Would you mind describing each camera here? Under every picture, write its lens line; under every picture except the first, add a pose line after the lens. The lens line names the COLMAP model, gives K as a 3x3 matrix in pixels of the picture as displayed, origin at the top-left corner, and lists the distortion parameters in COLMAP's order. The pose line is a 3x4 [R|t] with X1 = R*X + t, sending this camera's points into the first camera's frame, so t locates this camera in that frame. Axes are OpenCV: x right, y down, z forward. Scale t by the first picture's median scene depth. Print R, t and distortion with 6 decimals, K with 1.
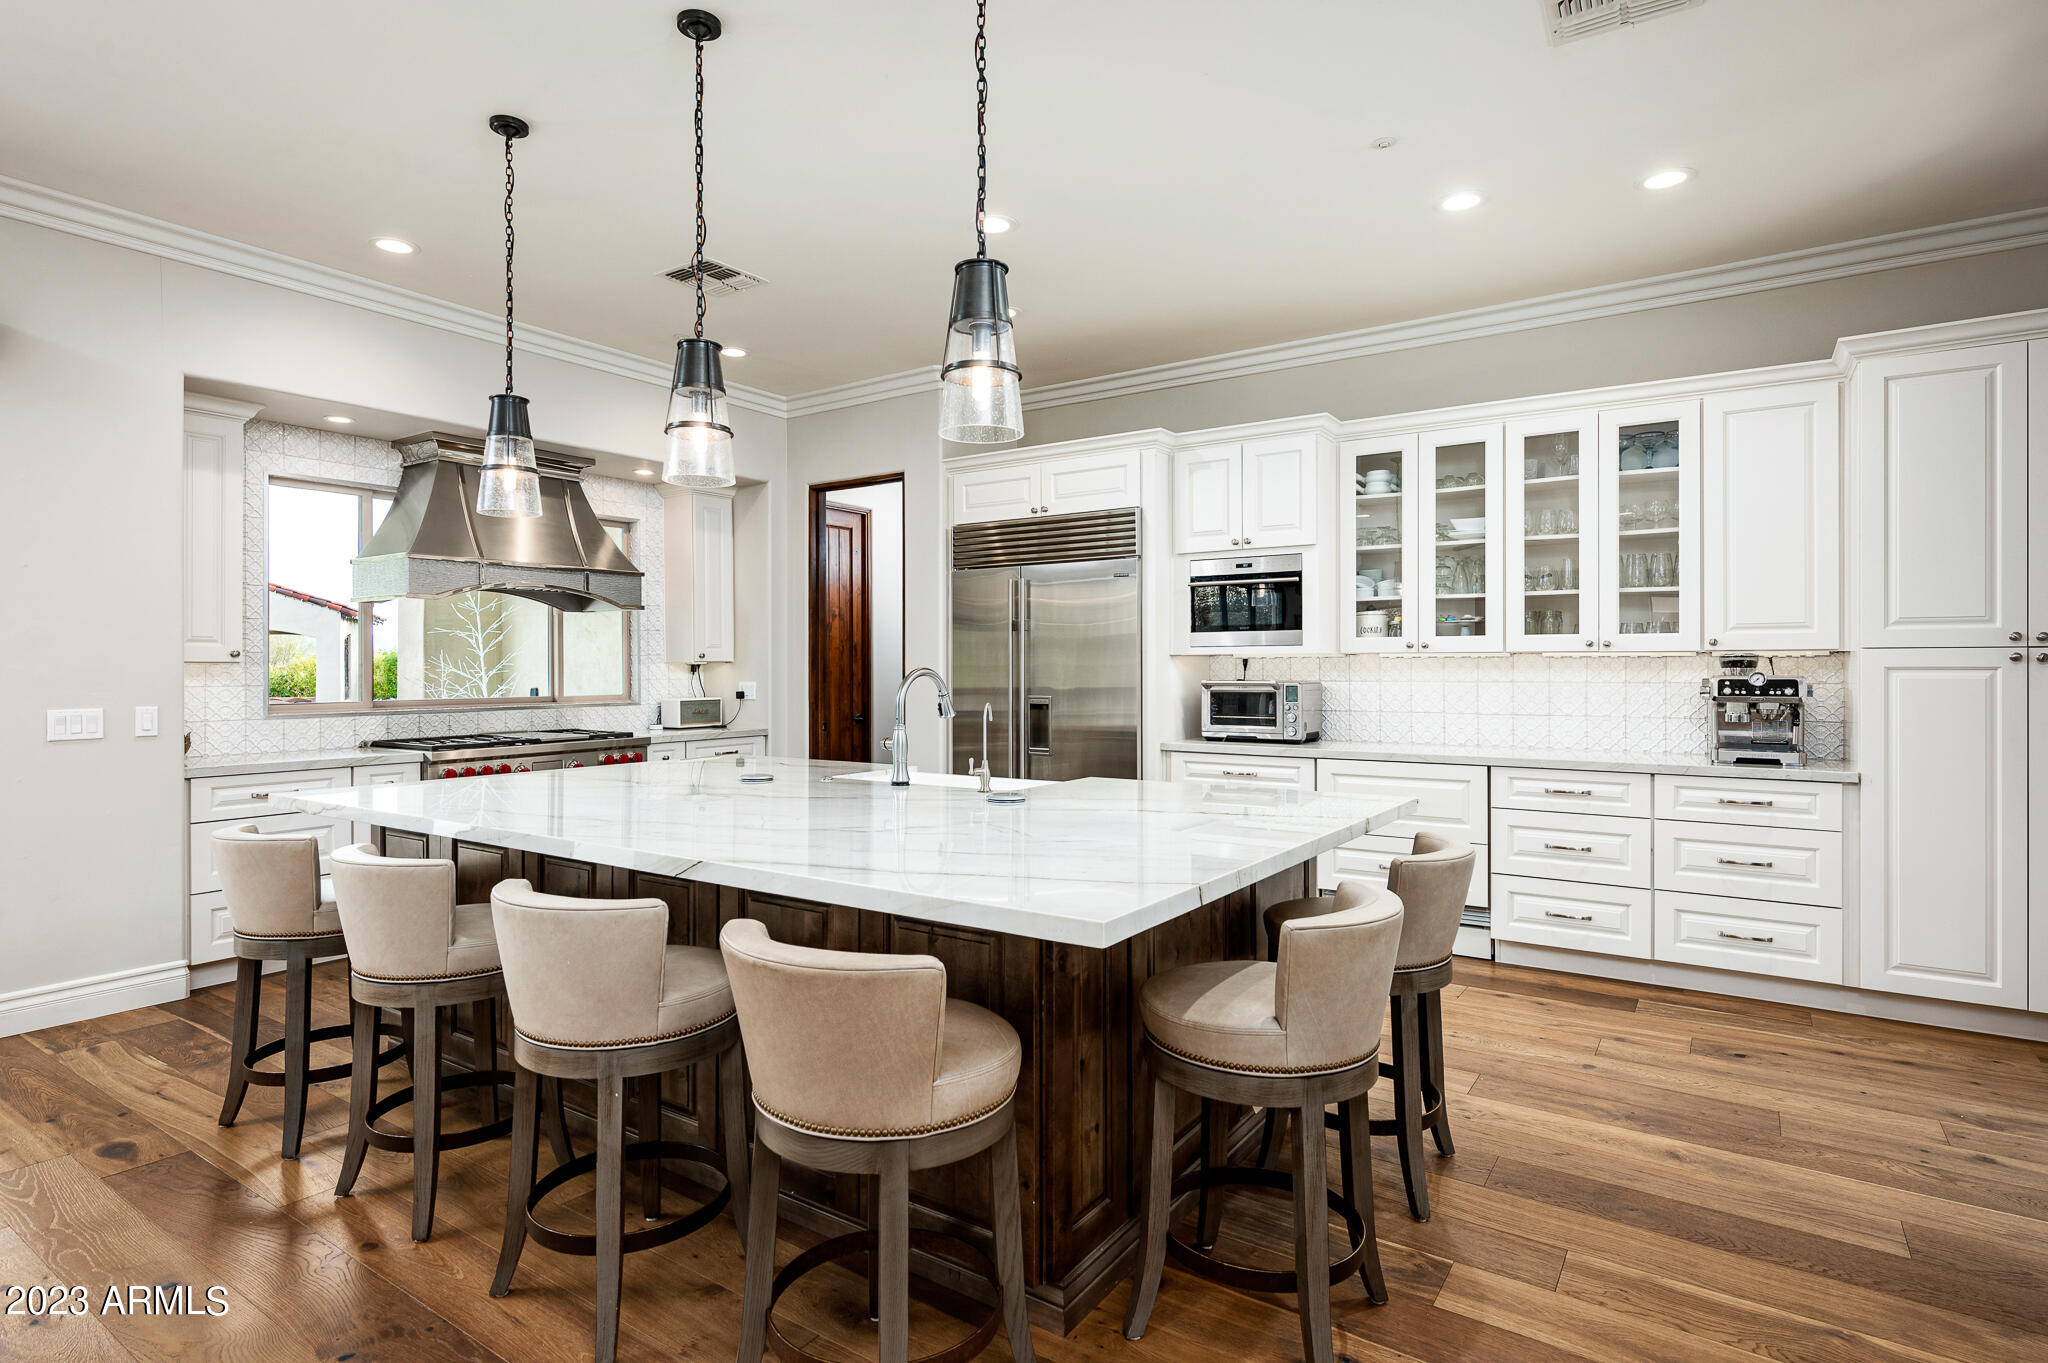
lens RADIAL K [[1064.9, 0, 1044.6], [0, 1064.9, 671.1], [0, 0, 1]] dist [0.006259, -0.003202]
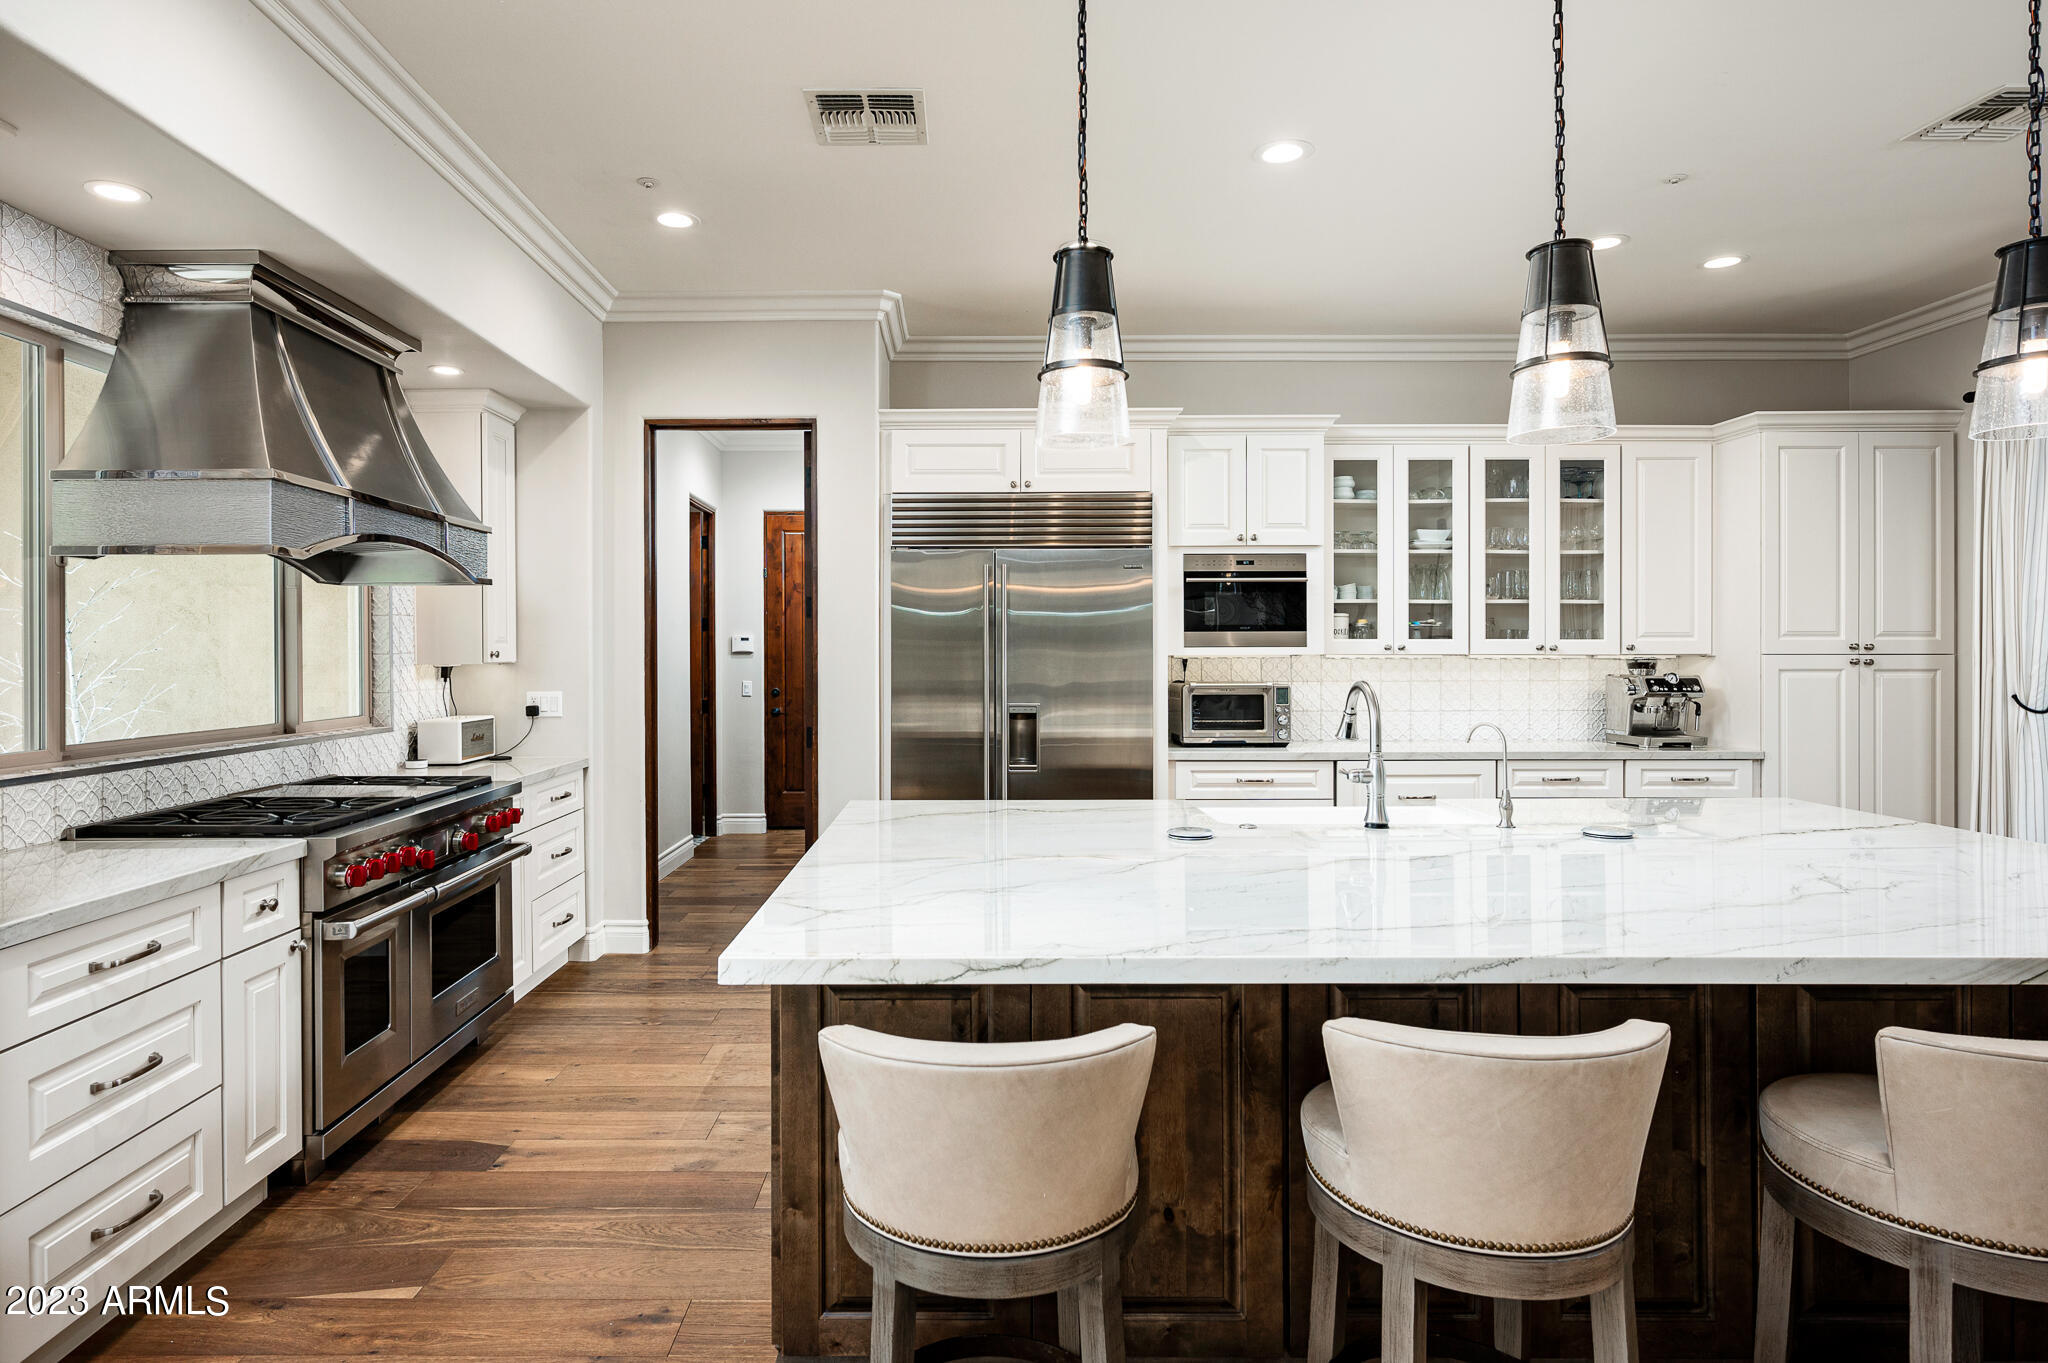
lens RADIAL K [[1064.9, 0, 941.3], [0, 1064.9, 696.4], [0, 0, 1]] dist [0.006259, -0.003202]
pose [[0.837205, -0.021936, 0.546449, -0.614606], [0.002771, 0.999353, 0.035873, -0.015585], [-0.546882, -0.028519, 0.836724, 0.369910]]
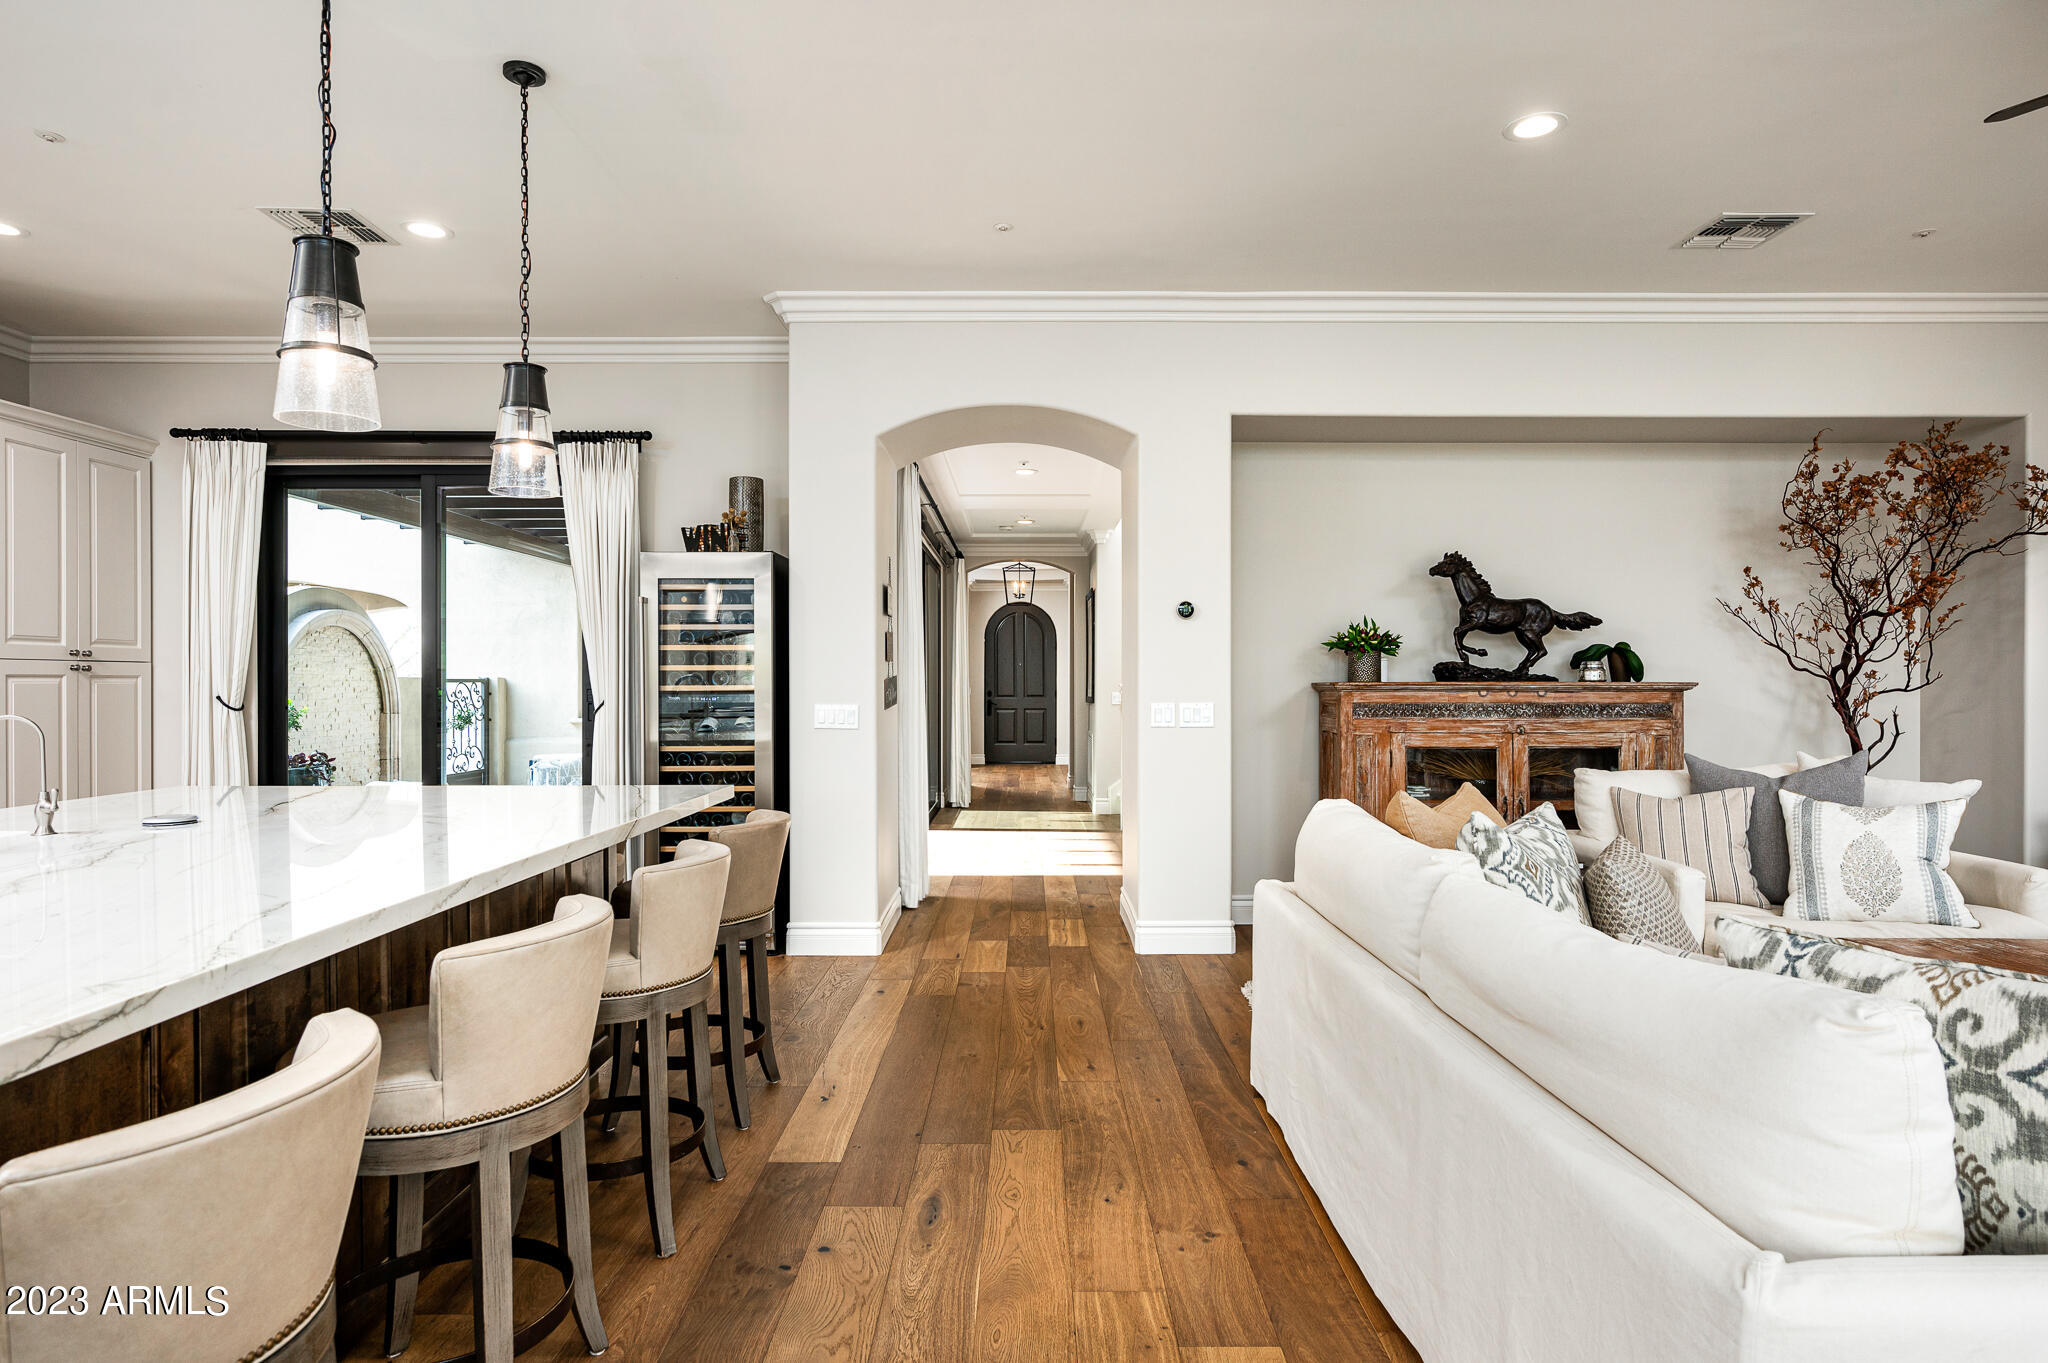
lens RADIAL K [[1131.5, 0, 1023.2], [0, 1131.5, 674.3], [0, 0, 1]] dist [-0.005060, 0.000601]
pose [[-0.555666, 0.006432, 0.831381, -0.729851], [0.007308, 0.999969, -0.002852, 0.006276], [-0.831373, 0.004491, -0.555696, 0.593726]]
